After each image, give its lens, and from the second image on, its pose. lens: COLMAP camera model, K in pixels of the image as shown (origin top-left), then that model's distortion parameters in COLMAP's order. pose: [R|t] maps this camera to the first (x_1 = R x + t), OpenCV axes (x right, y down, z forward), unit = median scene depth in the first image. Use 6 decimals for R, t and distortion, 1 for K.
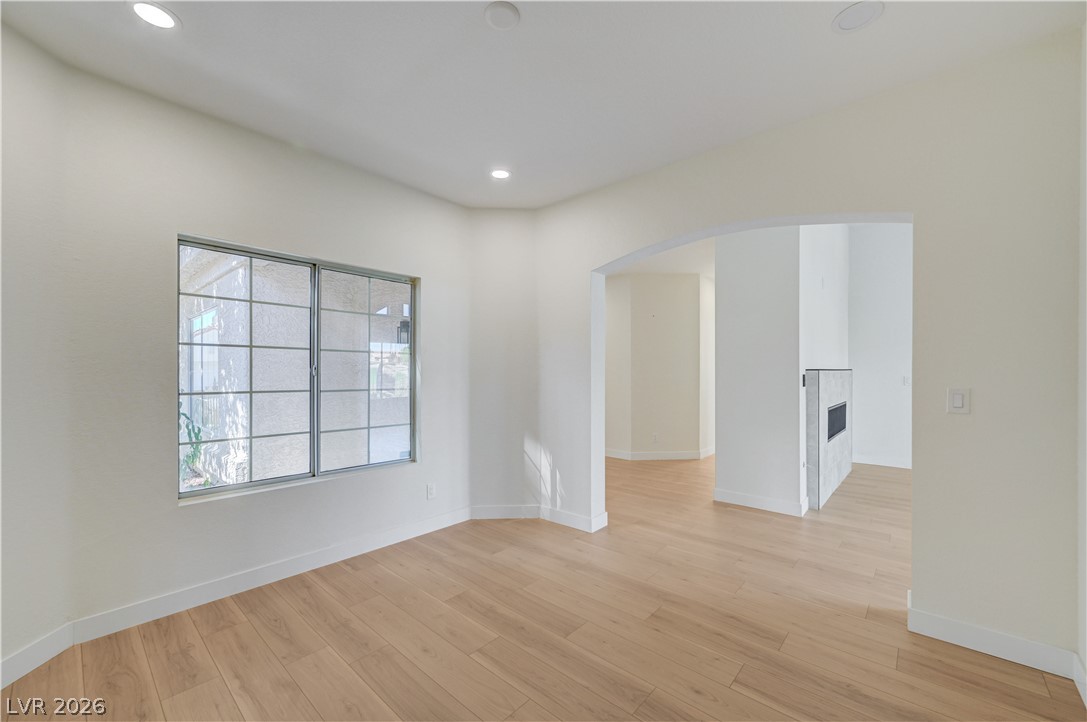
lens RADIAL K [[434.7, 0, 546.5], [0, 434.7, 374.3], [0, 0, 1]] dist [0.000577, 0.000063]
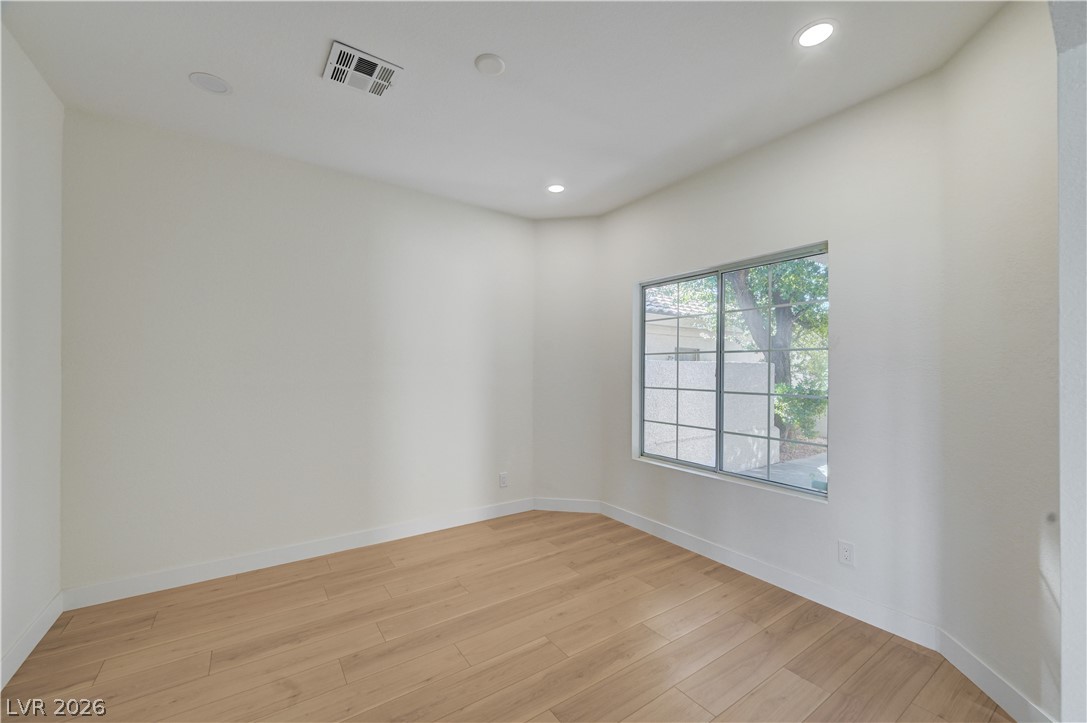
lens RADIAL K [[434.7, 0, 546.5], [0, 434.7, 374.8], [0, 0, 1]] dist [0.000577, 0.000063]
pose [[-0.245725, 0.008902, -0.969299, 0.714823], [-0.004996, 0.999933, 0.010449, -0.011241], [0.969327, 0.007410, -0.245664, 1.050375]]
